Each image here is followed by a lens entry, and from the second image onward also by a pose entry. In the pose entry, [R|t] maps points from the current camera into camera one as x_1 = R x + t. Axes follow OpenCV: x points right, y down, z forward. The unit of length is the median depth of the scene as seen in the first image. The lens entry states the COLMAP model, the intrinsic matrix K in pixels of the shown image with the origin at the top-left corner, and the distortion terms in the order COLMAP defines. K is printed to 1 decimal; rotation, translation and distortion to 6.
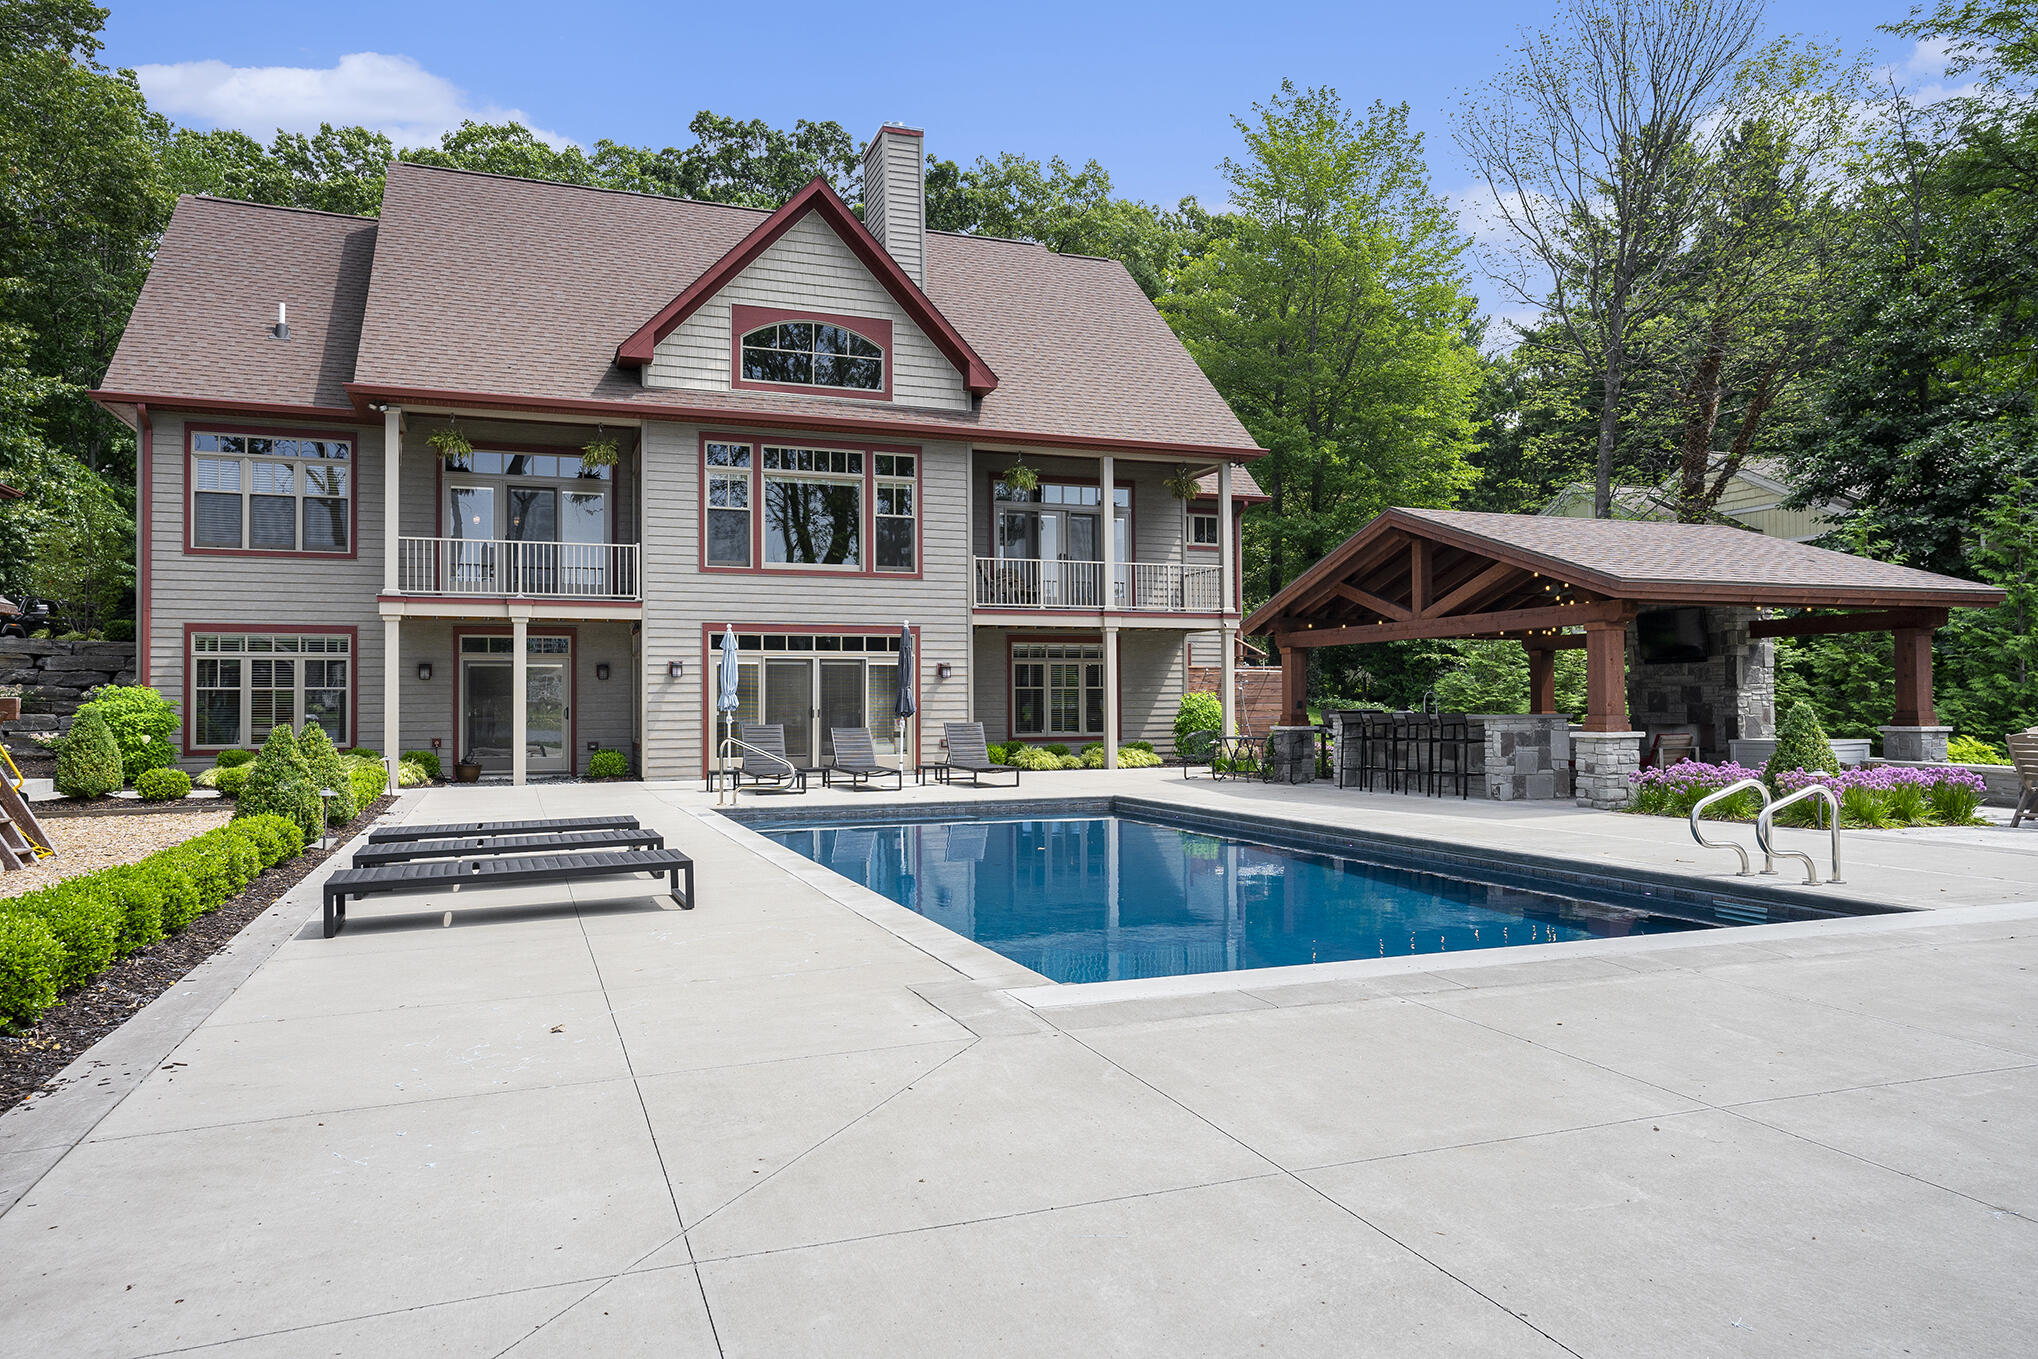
lens RADIAL K [[1344.2, 0, 1009.9], [0, 1344.2, 674.9], [0, 0, 1]] dist [0.001765, 0.005597]
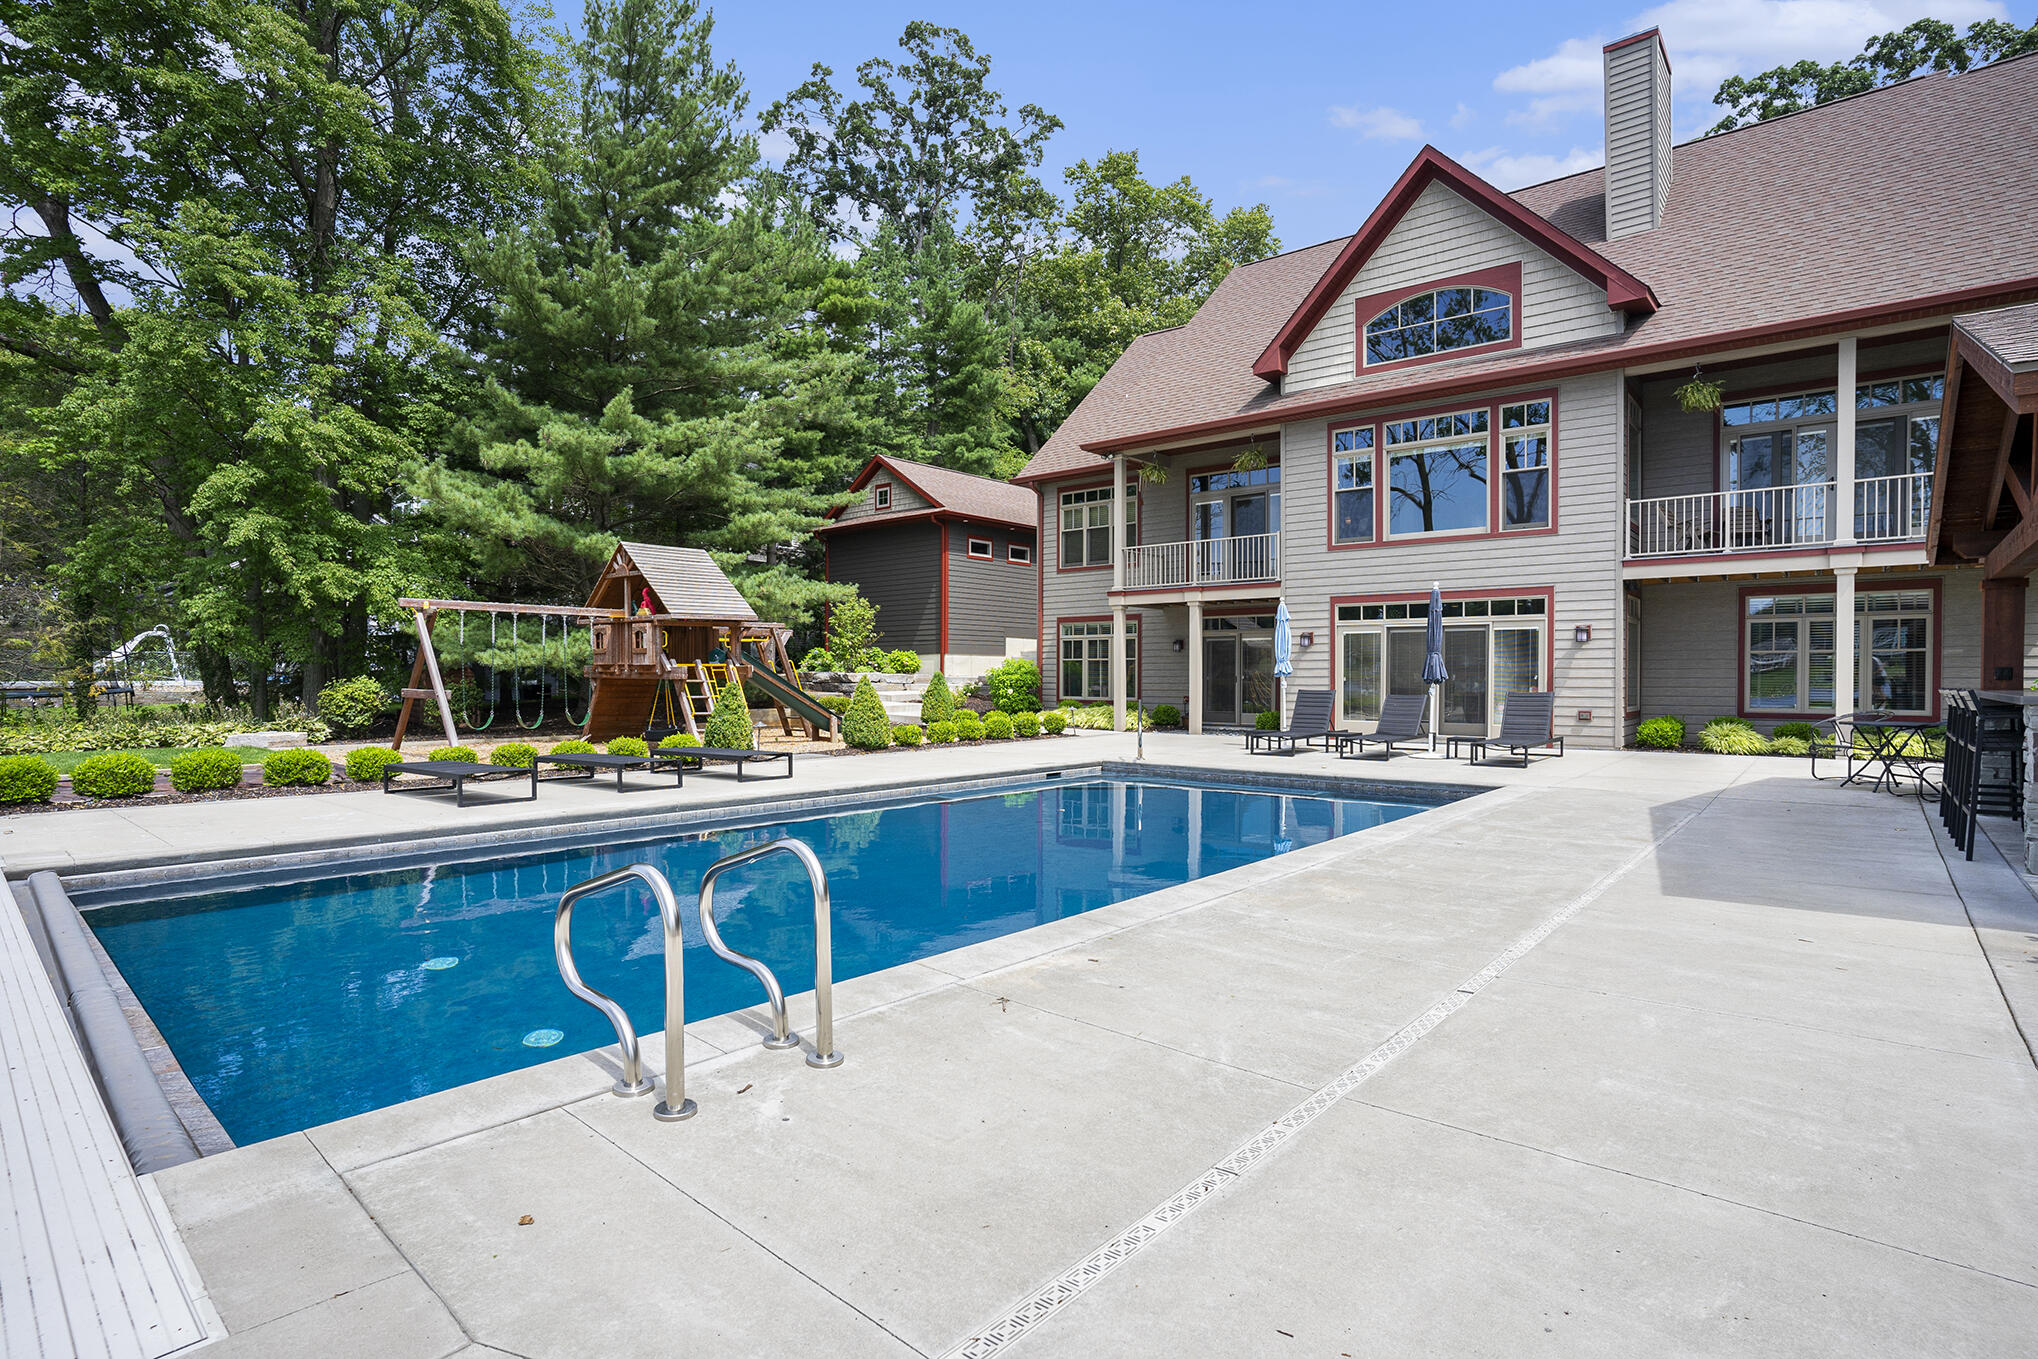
lens RADIAL K [[1013.7, 0, 1019.0], [0, 1013.7, 679.5], [0, 0, 1]] dist [-0.073376, 0.035248]
pose [[0.473216, 0.010207, -0.880887, 0.377150], [0.017121, 0.999637, 0.020781, 0.007534], [0.880780, -0.024915, 0.472870, 0.383596]]
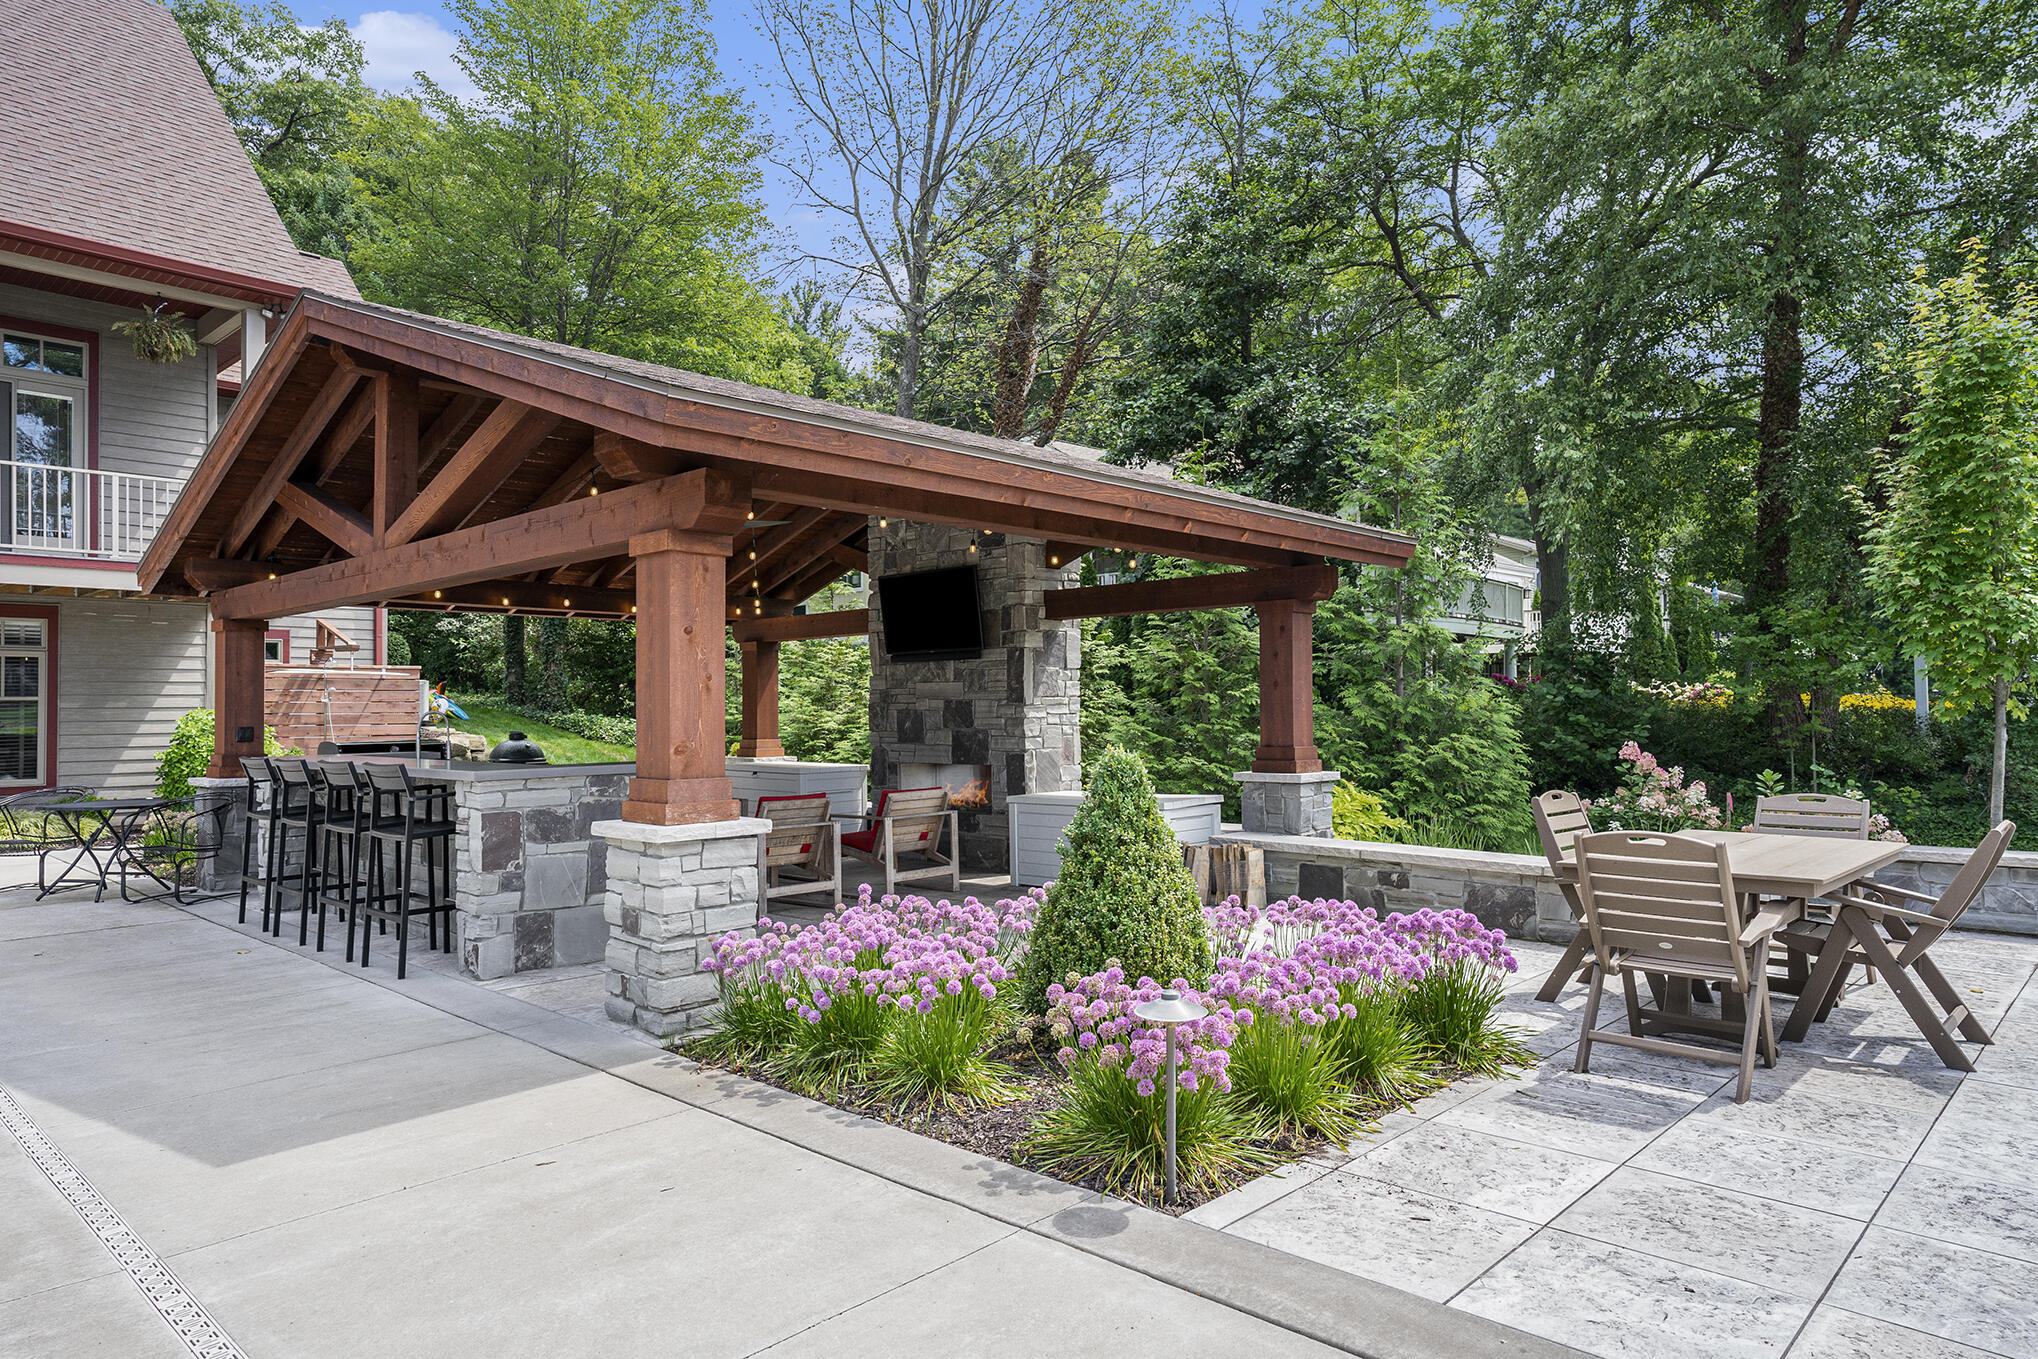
lens RADIAL K [[1257.5, 0, 1023.0], [0, 1257.5, 682.8], [0, 0, 1]] dist [-0.044953, 0.059094]
pose [[0.897774, 0.009072, 0.440363, 0.257806], [-0.007838, 0.999959, -0.004620, 0.002742], [-0.440387, 0.000696, 0.897808, 0.439023]]
